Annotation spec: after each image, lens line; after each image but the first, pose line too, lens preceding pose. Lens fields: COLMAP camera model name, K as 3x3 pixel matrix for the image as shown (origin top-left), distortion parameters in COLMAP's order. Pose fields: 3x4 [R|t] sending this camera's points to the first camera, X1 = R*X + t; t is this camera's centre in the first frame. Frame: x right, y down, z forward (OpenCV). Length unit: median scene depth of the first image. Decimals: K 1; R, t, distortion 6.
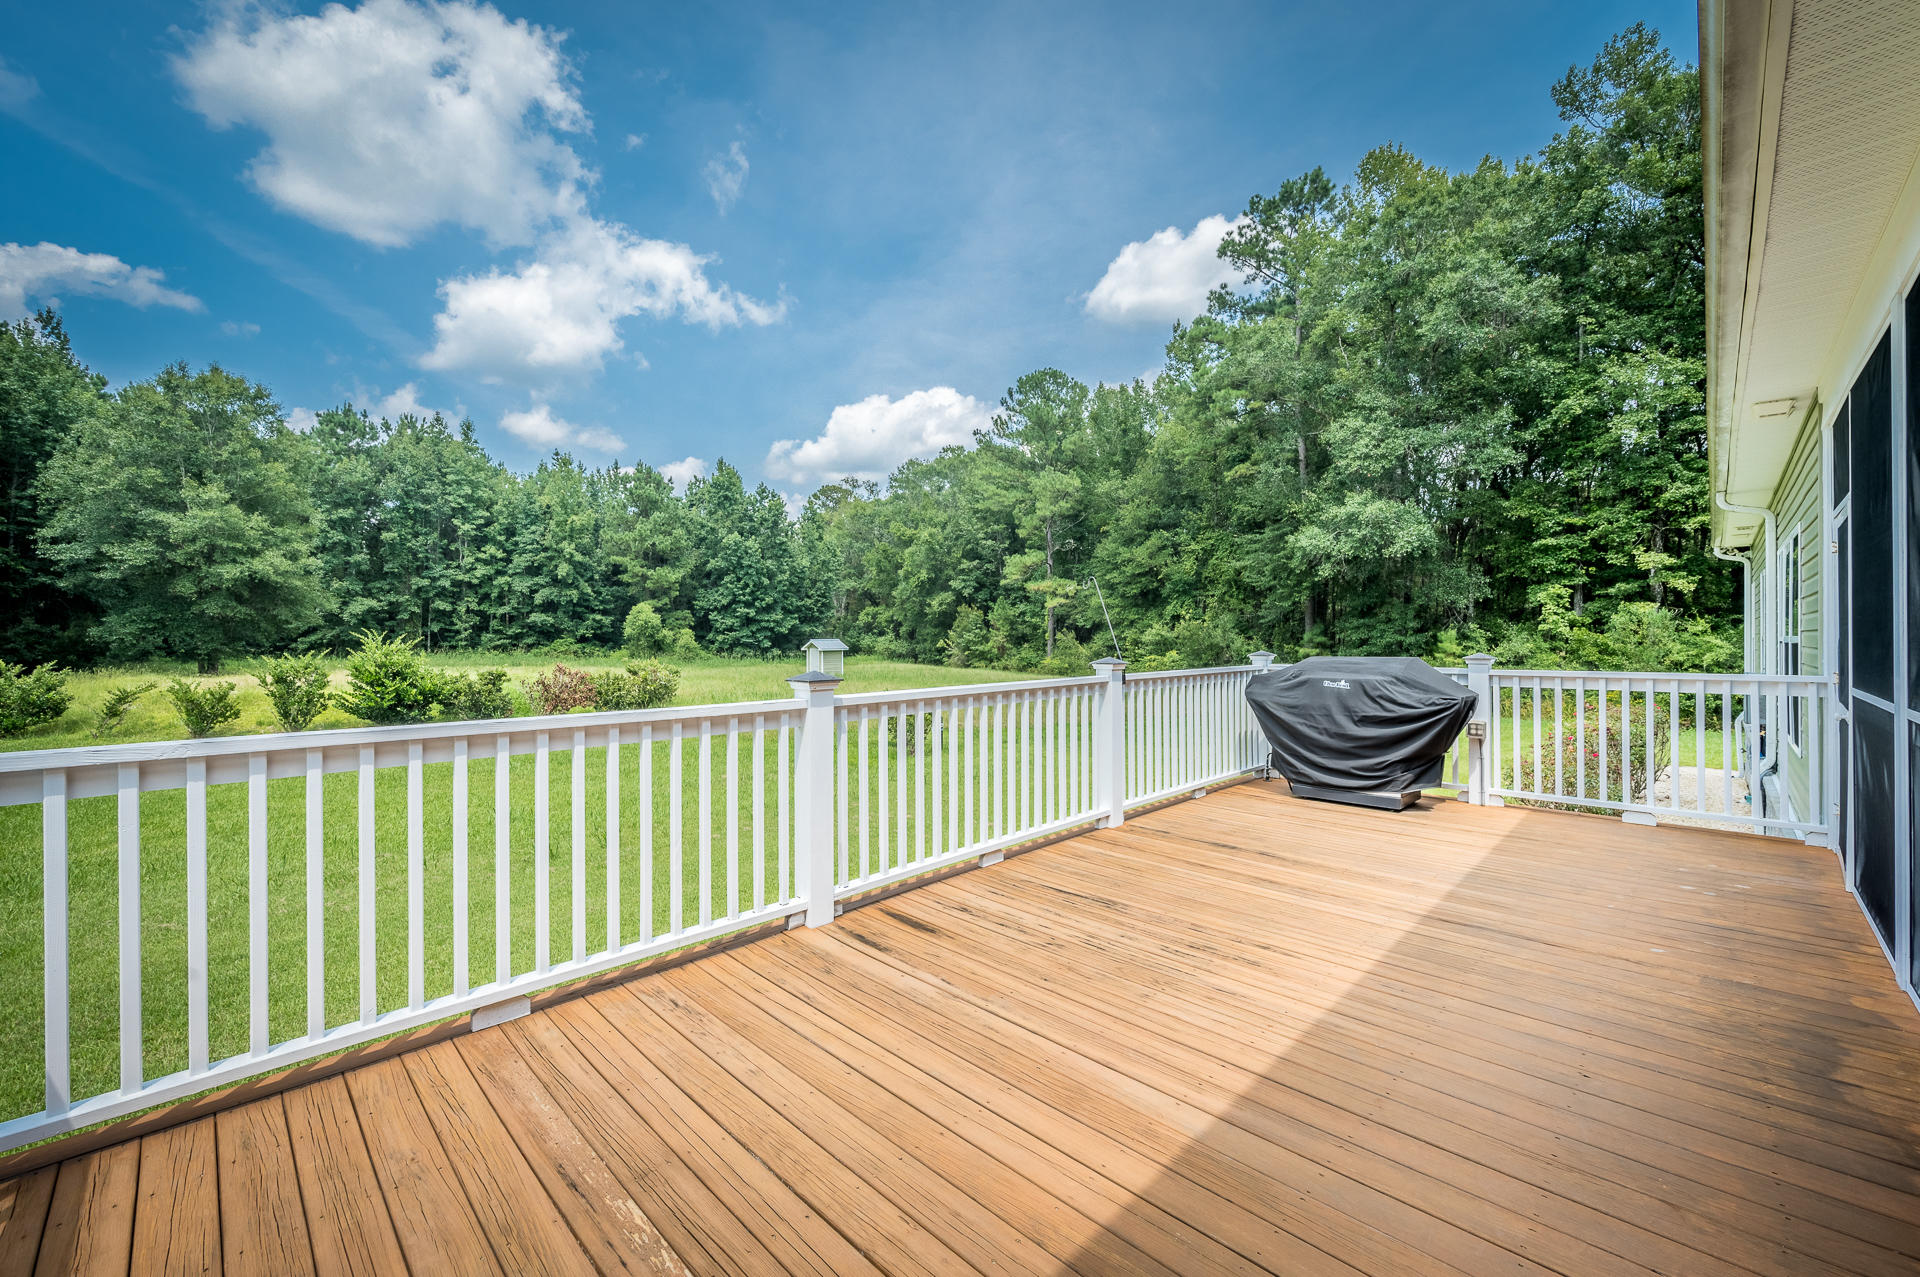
lens RADIAL K [[758.1, 0, 960.0], [0, 758.1, 638.5], [0, 0, 1]] dist [0.001032, 0.000056]
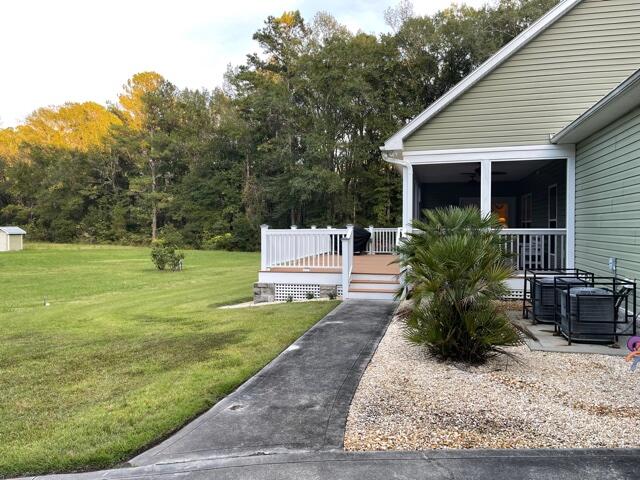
lens RADIAL K [[474.7, 0, 320.0], [0, 474.7, 240.0], [0, 0, 1]] dist [0.024964, -0.002944]
pose [[0.859945, -0.011612, 0.510255, -0.129320], [-0.001407, 0.999683, 0.025121, 0.002876], [-0.510385, -0.022321, 0.859656, -0.164710]]
